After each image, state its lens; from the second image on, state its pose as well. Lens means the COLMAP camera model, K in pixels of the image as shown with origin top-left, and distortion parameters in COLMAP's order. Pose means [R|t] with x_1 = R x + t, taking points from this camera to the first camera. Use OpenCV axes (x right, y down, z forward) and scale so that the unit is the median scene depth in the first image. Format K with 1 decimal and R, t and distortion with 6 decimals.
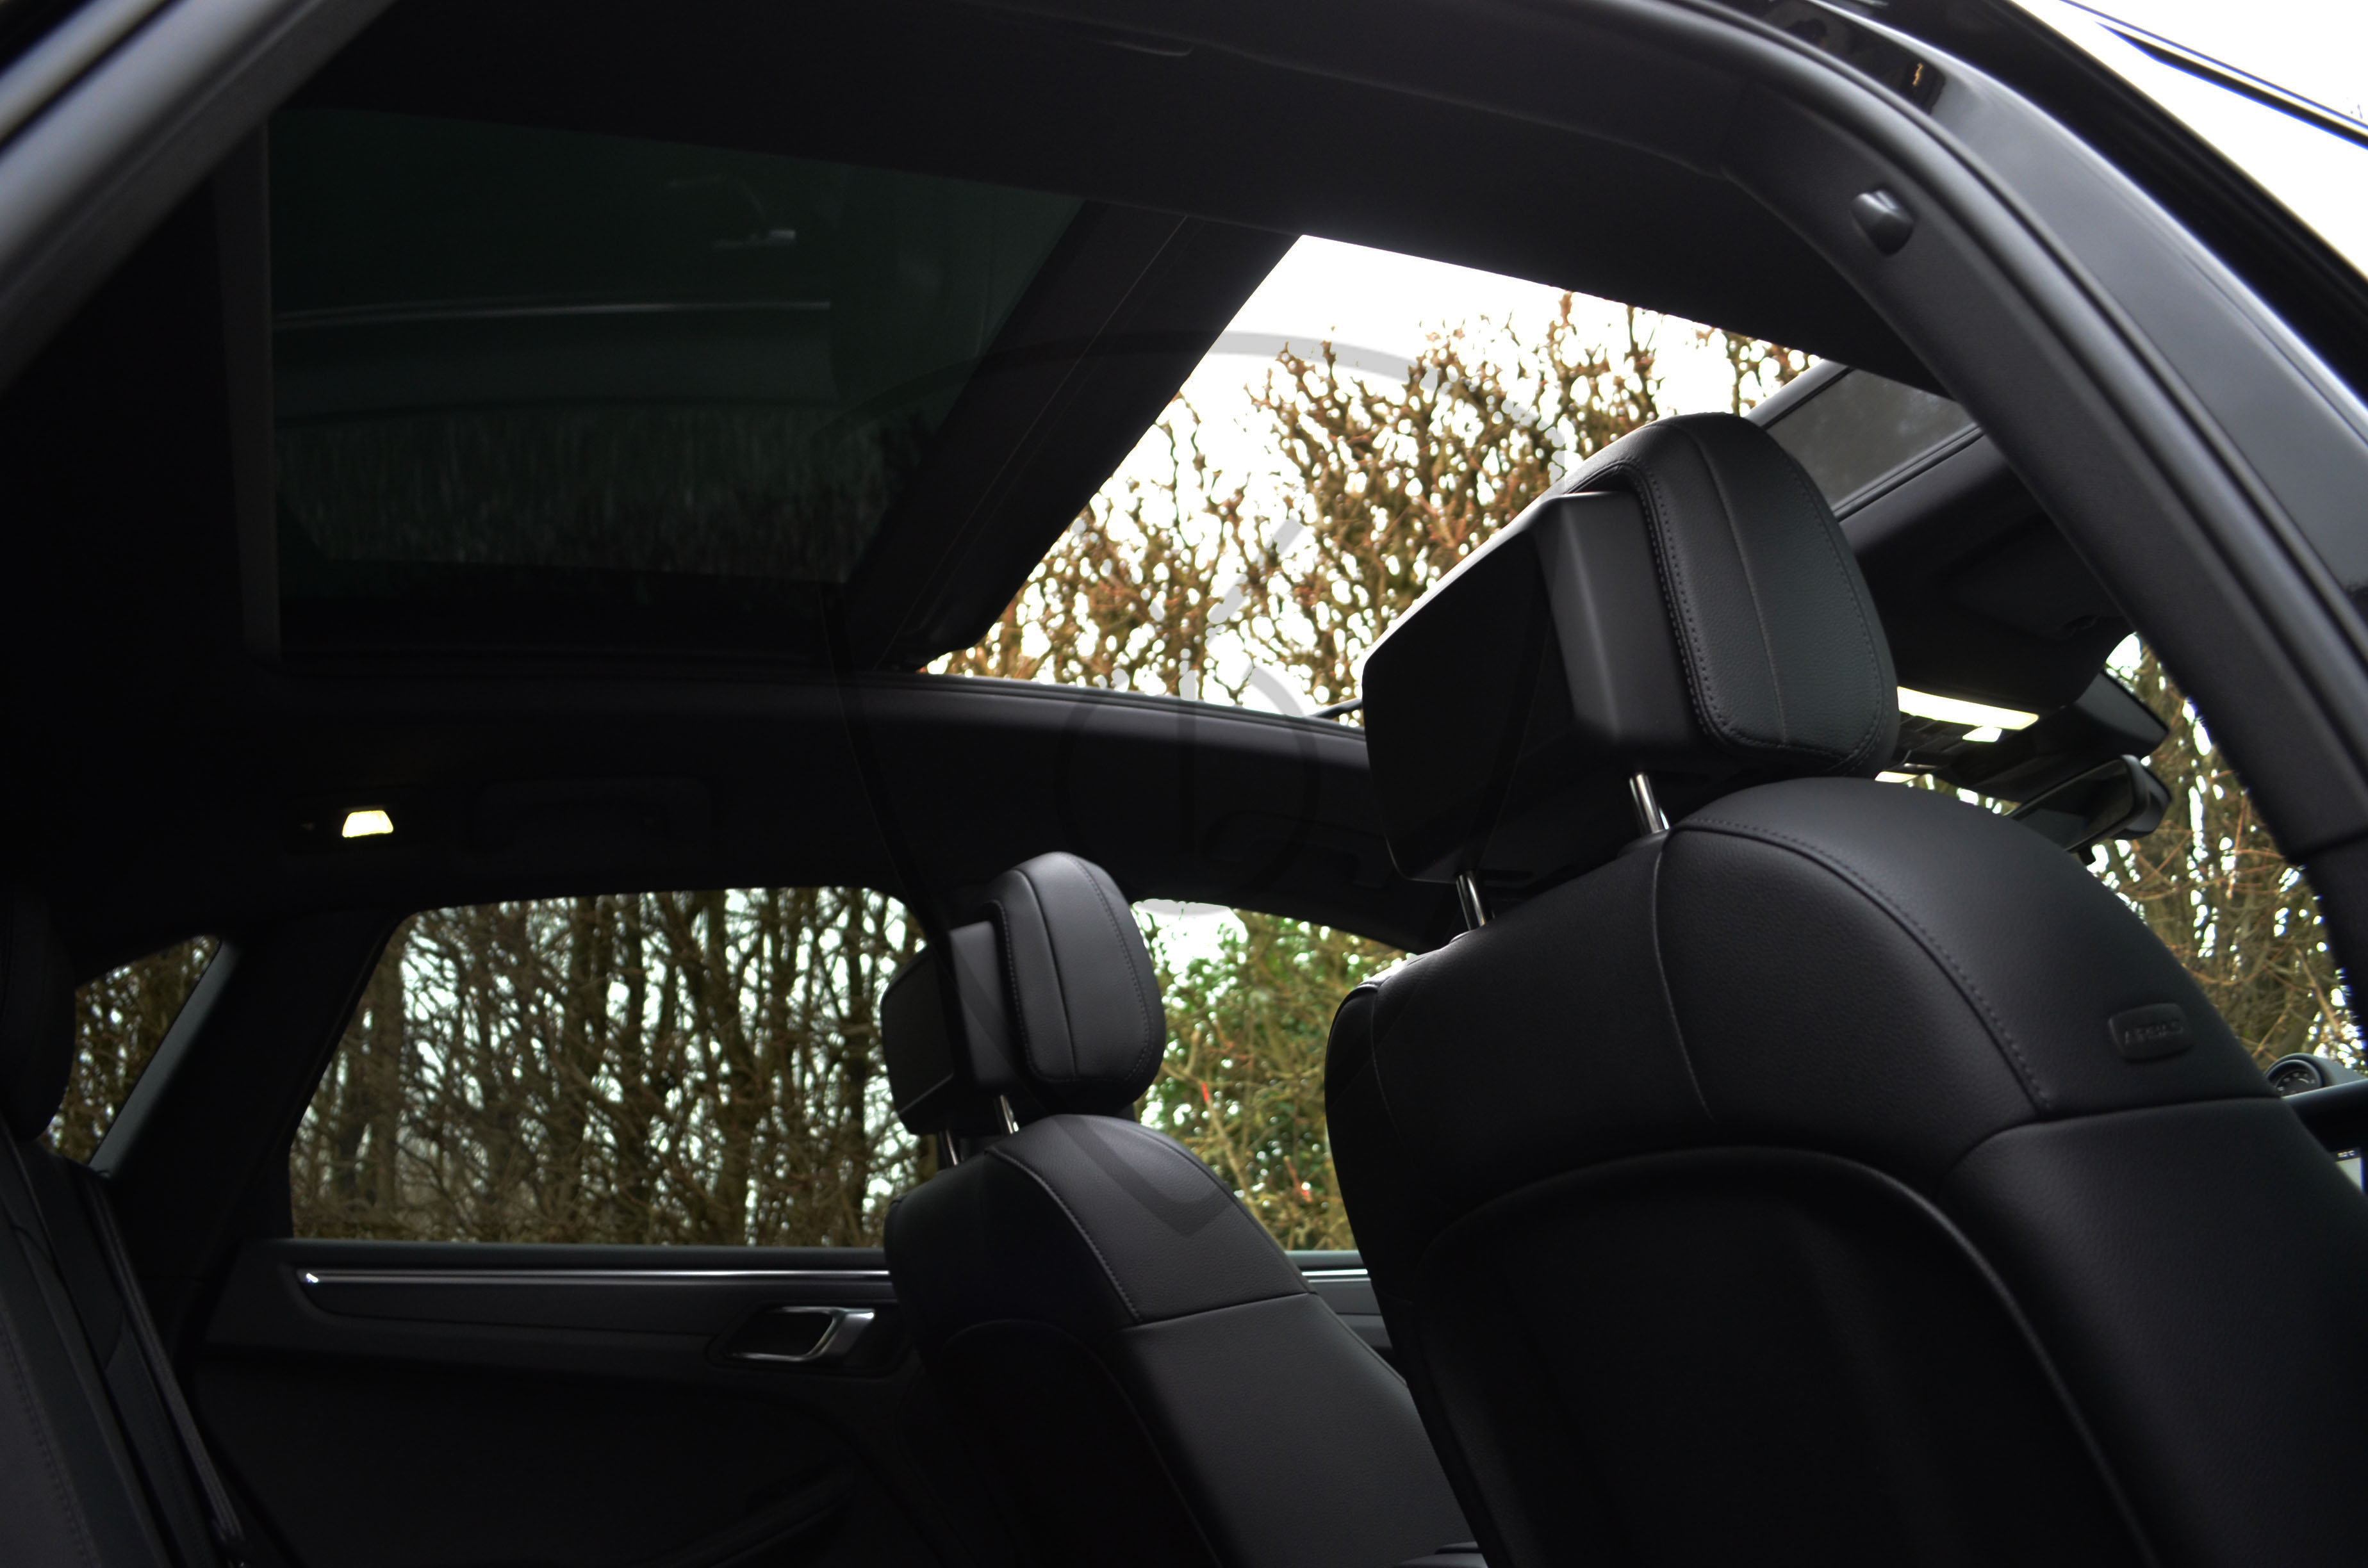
lens RADIAL K [[1842.8, 0, 1170.3], [0, 1842.8, 804.3], [0, 0, 1]] dist [-0.086674, 0.015088]
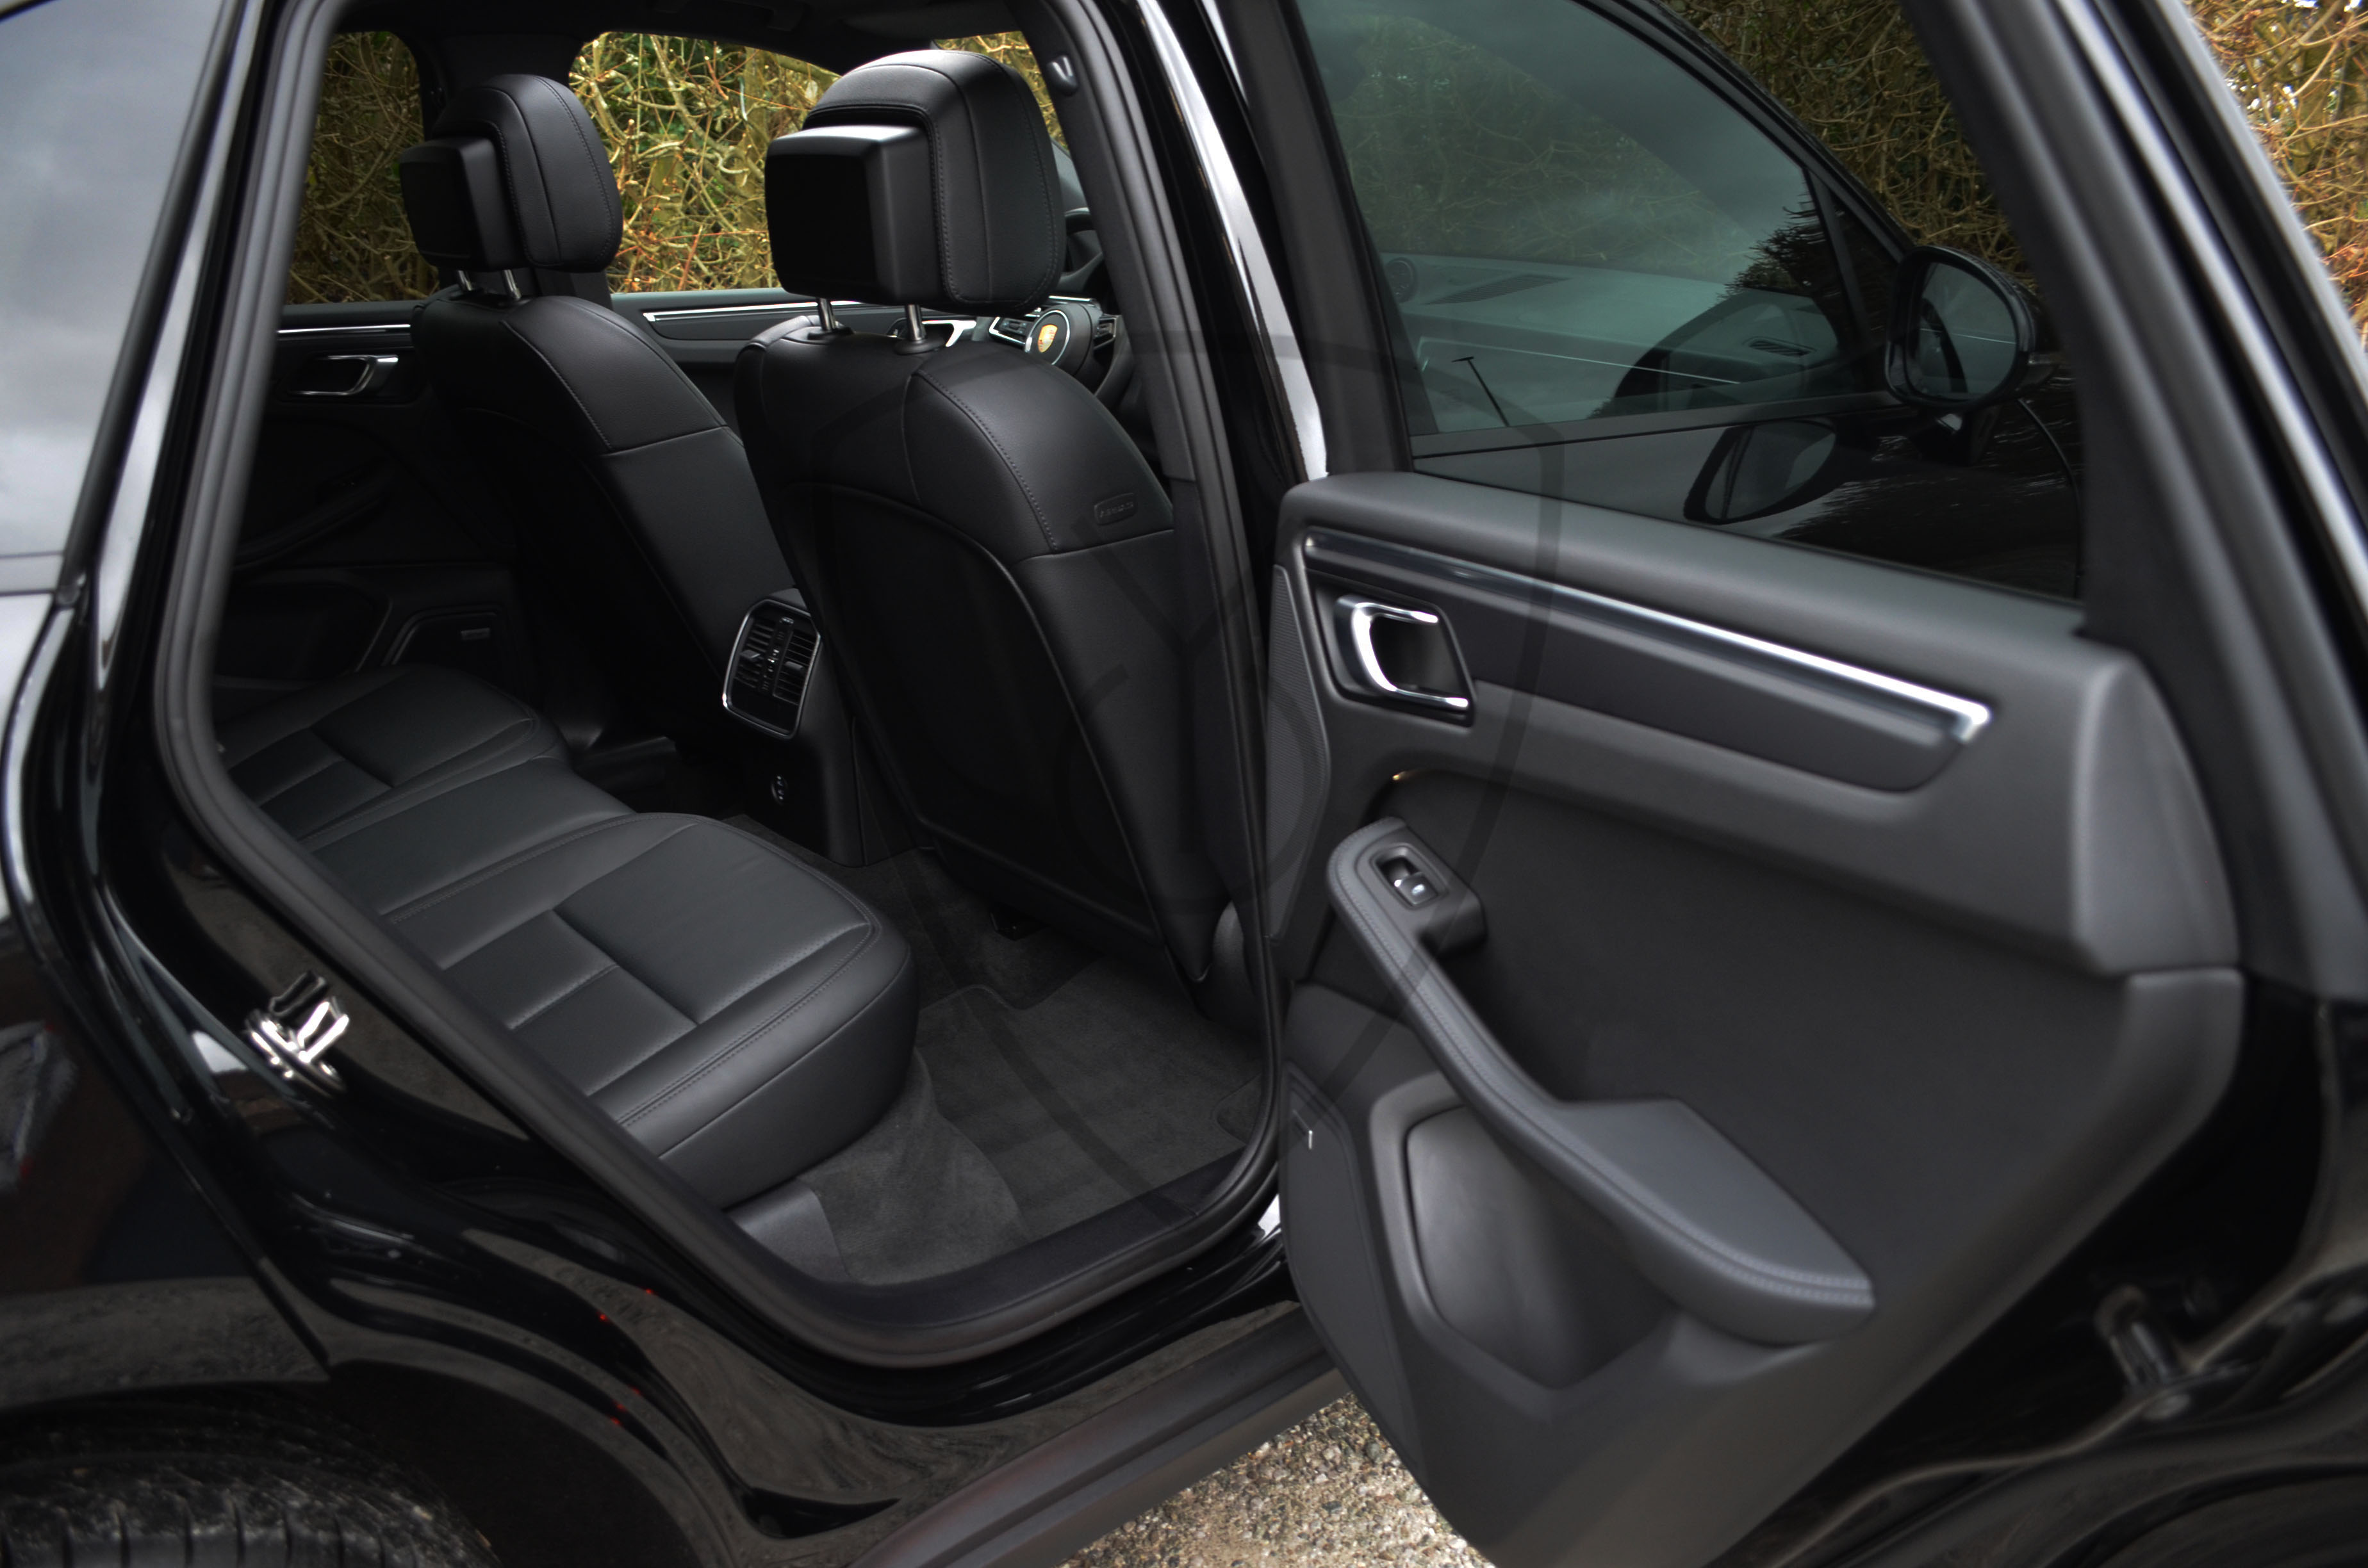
lens RADIAL K [[1842.8, 0, 1170.8], [0, 1842.8, 782.0], [0, 0, 1]] dist [-0.086674, 0.015088]
pose [[0.952071, -0.027736, 0.304616, -0.039479], [-0.166341, 0.788798, 0.591717, -0.442064], [-0.256692, -0.614027, 0.746378, -0.419206]]
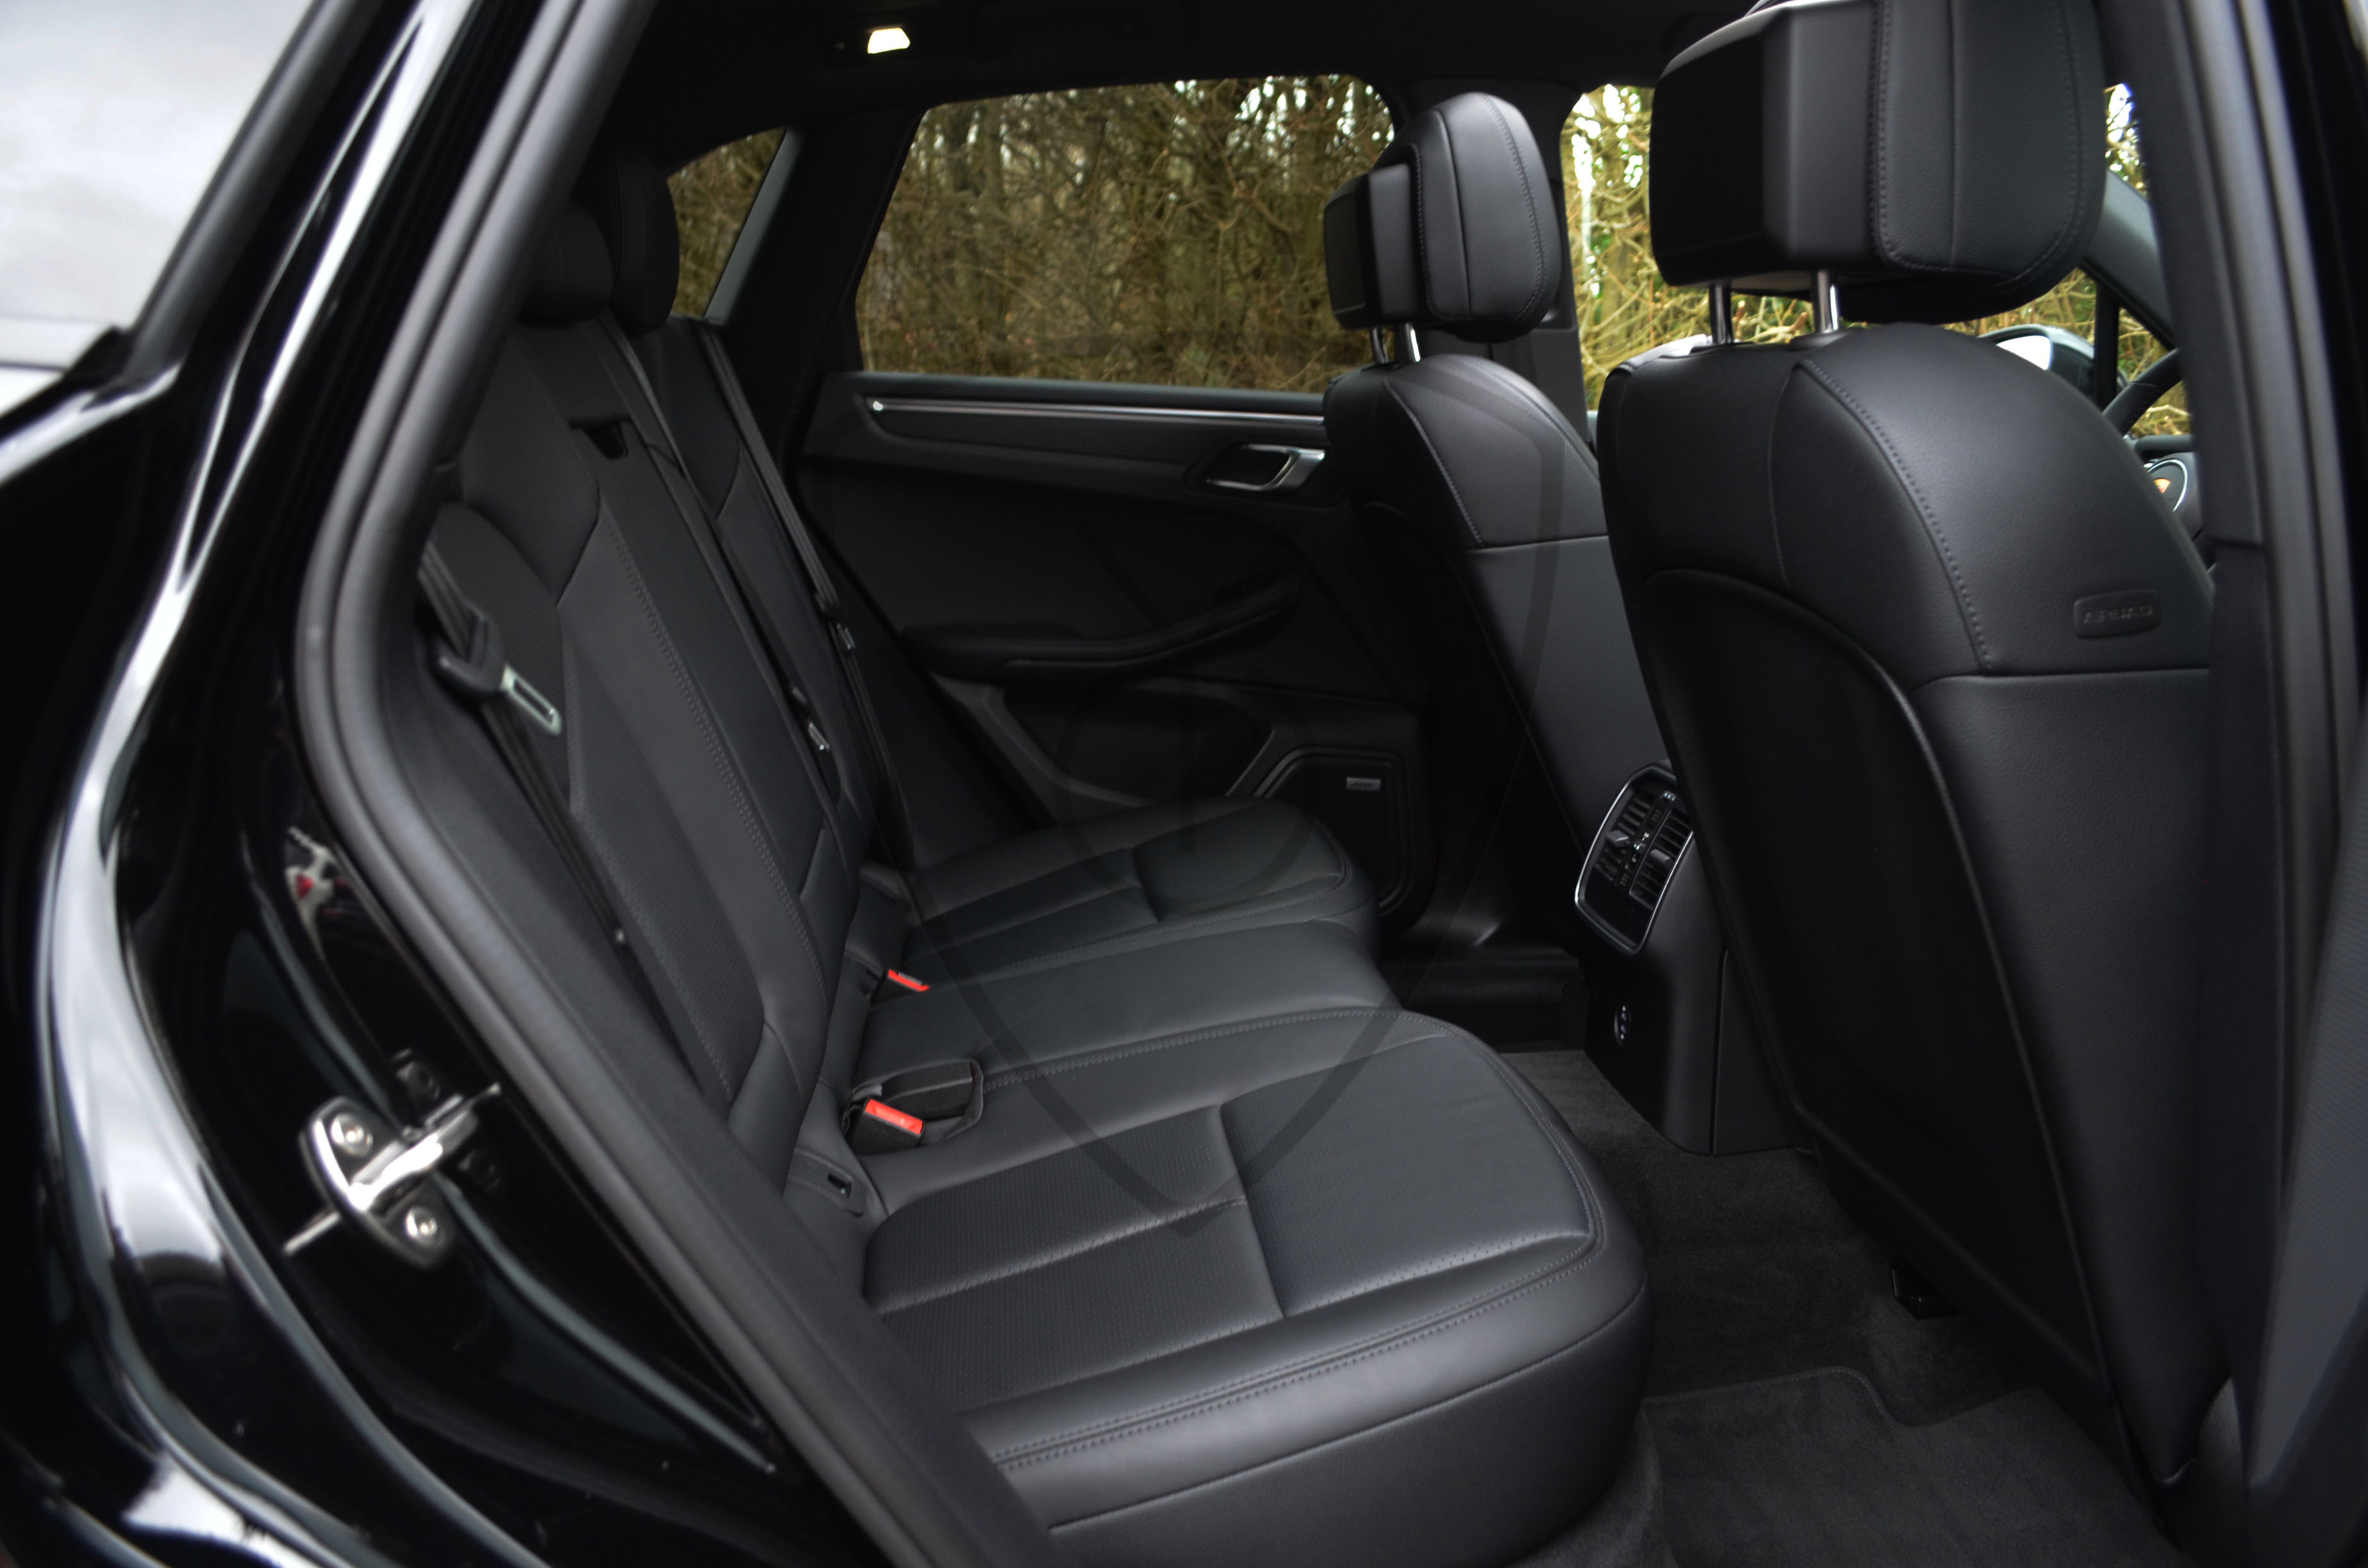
lens RADIAL K [[1842.8, 0, 1175.4], [0, 1842.8, 789.9], [0, 0, 1]] dist [-0.086674, 0.015088]
pose [[0.947681, 0.154842, -0.279150, 0.137700], [0.015274, 0.851482, 0.524162, -0.198461], [0.318854, -0.501002, 0.804568, -0.122231]]
